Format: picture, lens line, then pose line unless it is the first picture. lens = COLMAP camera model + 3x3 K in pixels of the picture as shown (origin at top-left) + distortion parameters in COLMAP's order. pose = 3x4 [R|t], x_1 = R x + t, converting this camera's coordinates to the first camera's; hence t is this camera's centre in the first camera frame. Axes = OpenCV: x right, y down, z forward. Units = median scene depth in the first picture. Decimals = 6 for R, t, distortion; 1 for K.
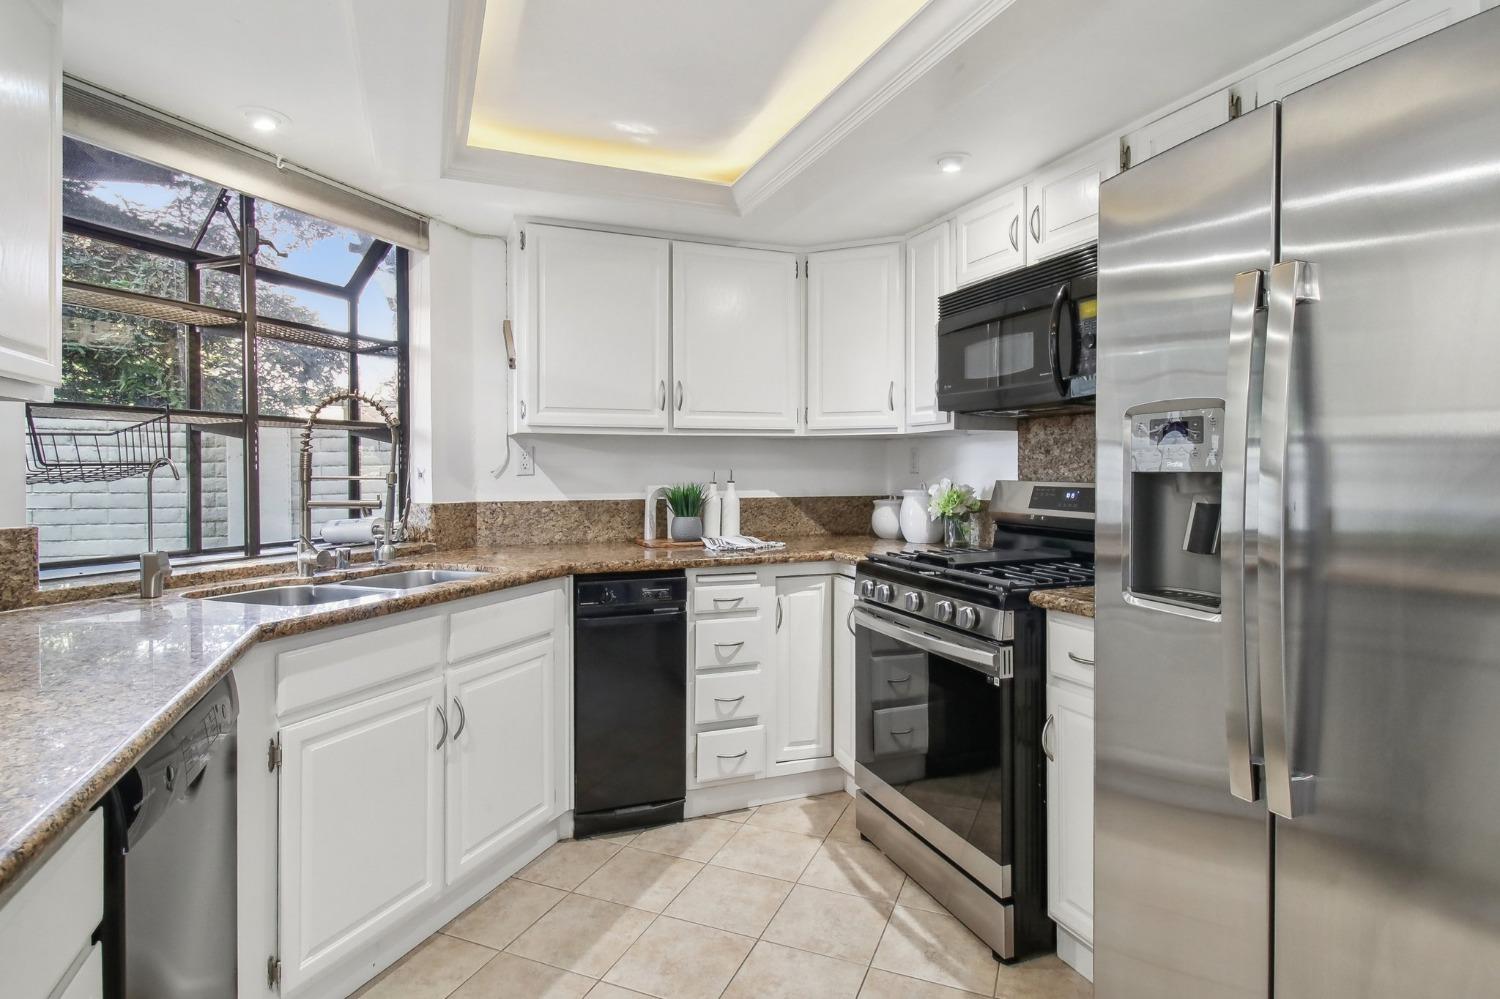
lens RADIAL K [[777.7, 0, 749.2], [0, 777.7, 452.6], [0, 0, 1]] dist [0.027693, -0.010978]
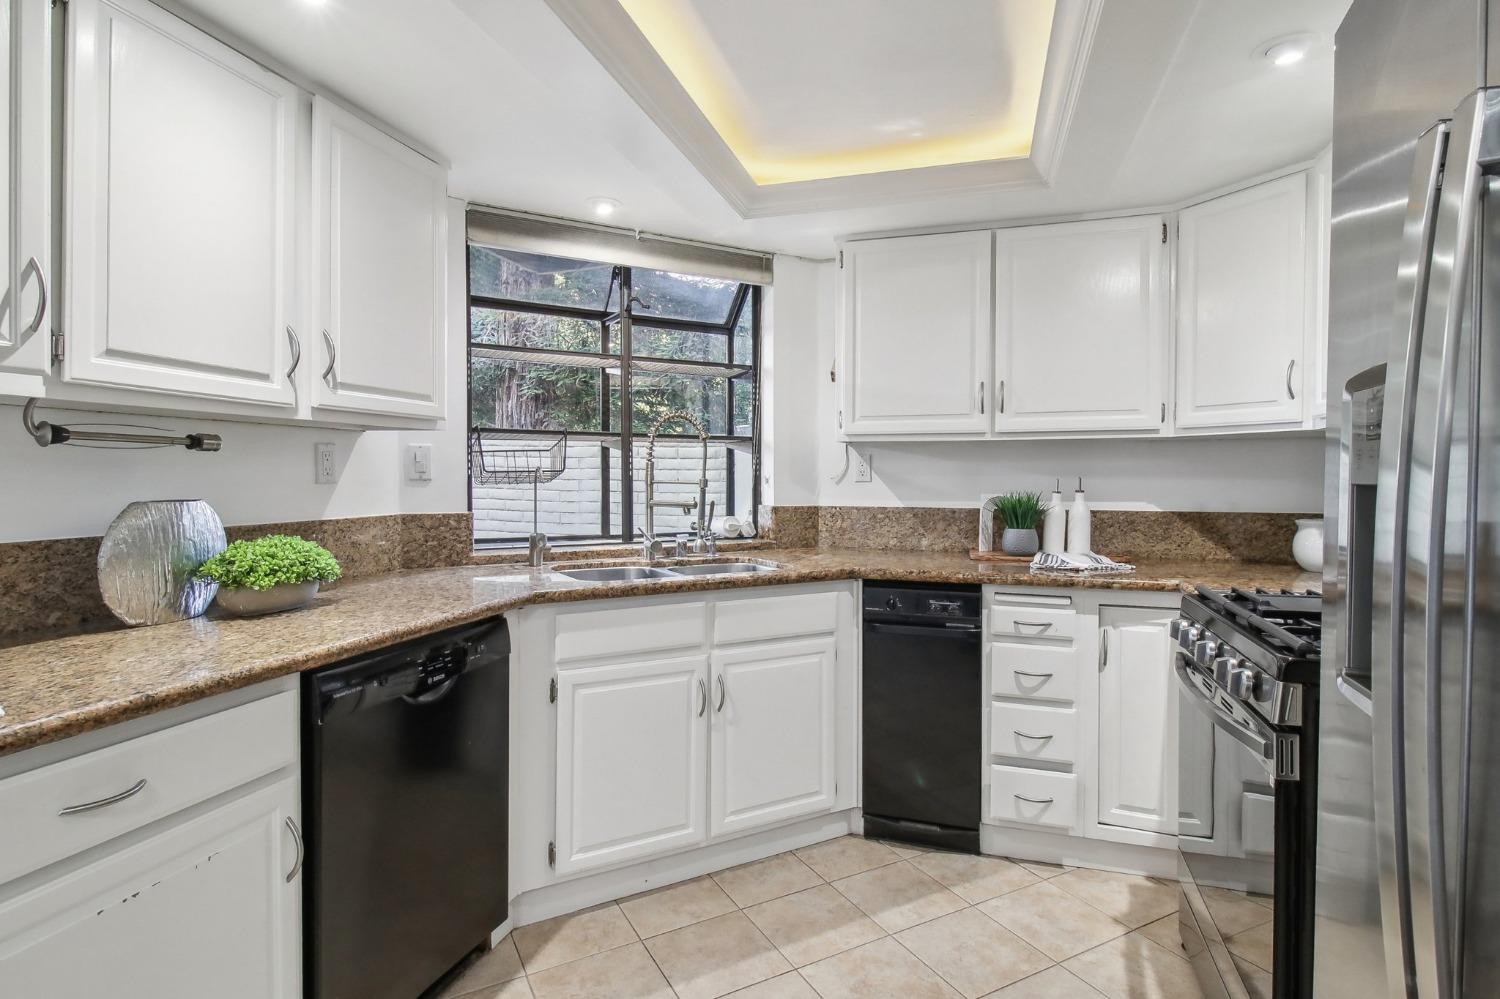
lens RADIAL K [[762.9, 0, 758.9], [0, 762.9, 466.5], [0, 0, 1]] dist [0.026024, -0.009545]
pose [[0.783846, -0.003975, -0.620942, 0.276466], [0.009172, 0.999945, 0.005178, 0.002131], [0.620887, -0.009754, 0.783839, 0.123934]]
